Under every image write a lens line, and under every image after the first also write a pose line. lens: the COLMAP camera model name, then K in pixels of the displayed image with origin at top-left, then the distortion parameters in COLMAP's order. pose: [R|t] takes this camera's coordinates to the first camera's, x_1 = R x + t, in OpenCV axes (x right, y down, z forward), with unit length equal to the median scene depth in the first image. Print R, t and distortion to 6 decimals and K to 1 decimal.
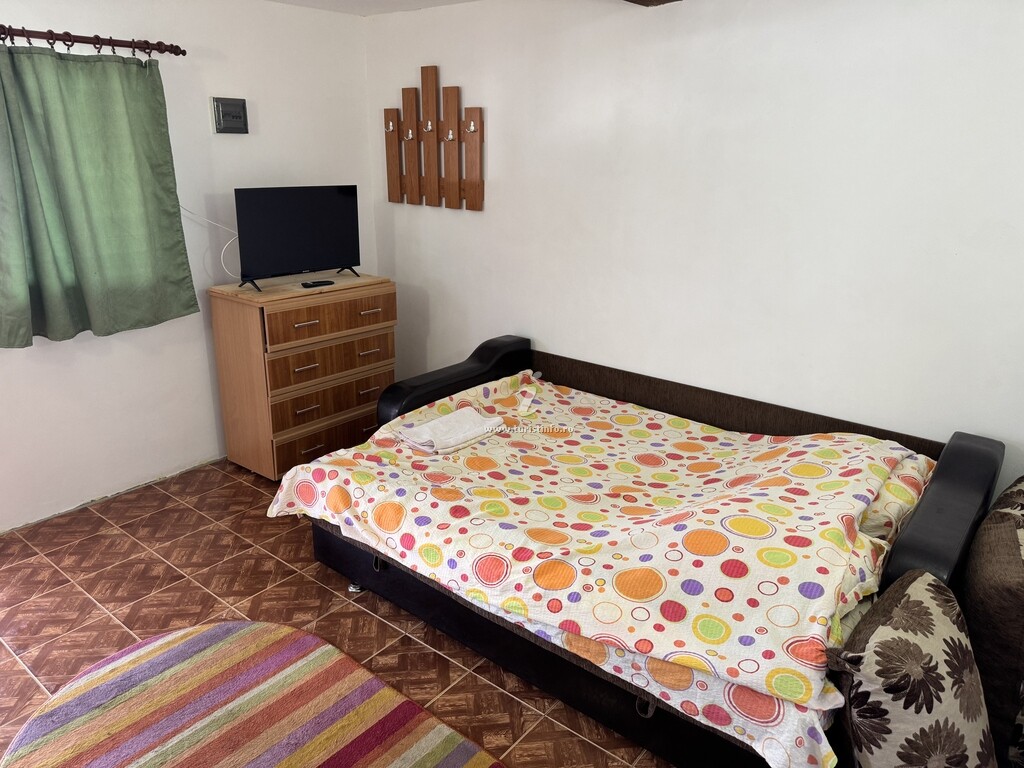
lens RADIAL K [[707.6, 0, 516.4], [0, 707.6, 385.8], [0, 0, 1]] dist [0.014161, -0.013590]
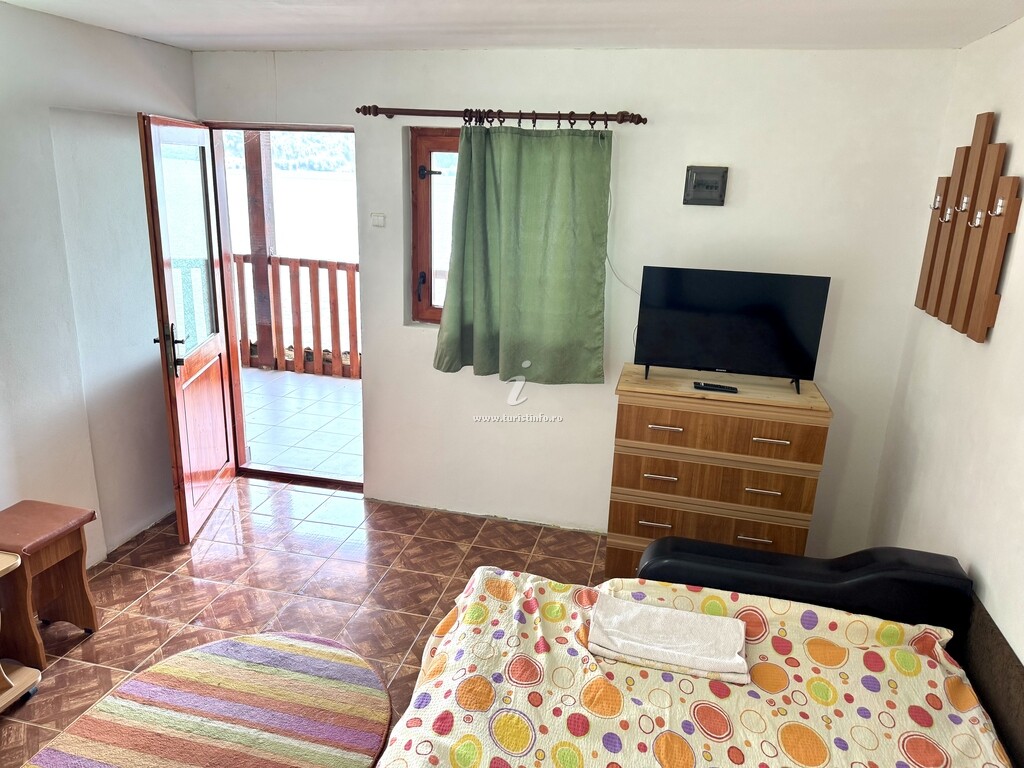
lens RADIAL K [[707.6, 0, 514.2], [0, 707.6, 383.5], [0, 0, 1]] dist [0.014161, -0.013590]
pose [[0.434419, 0.254047, -0.864141, 0.343306], [-0.326341, 0.938608, 0.111882, -0.176769], [0.839513, 0.233401, 0.490655, 0.440798]]
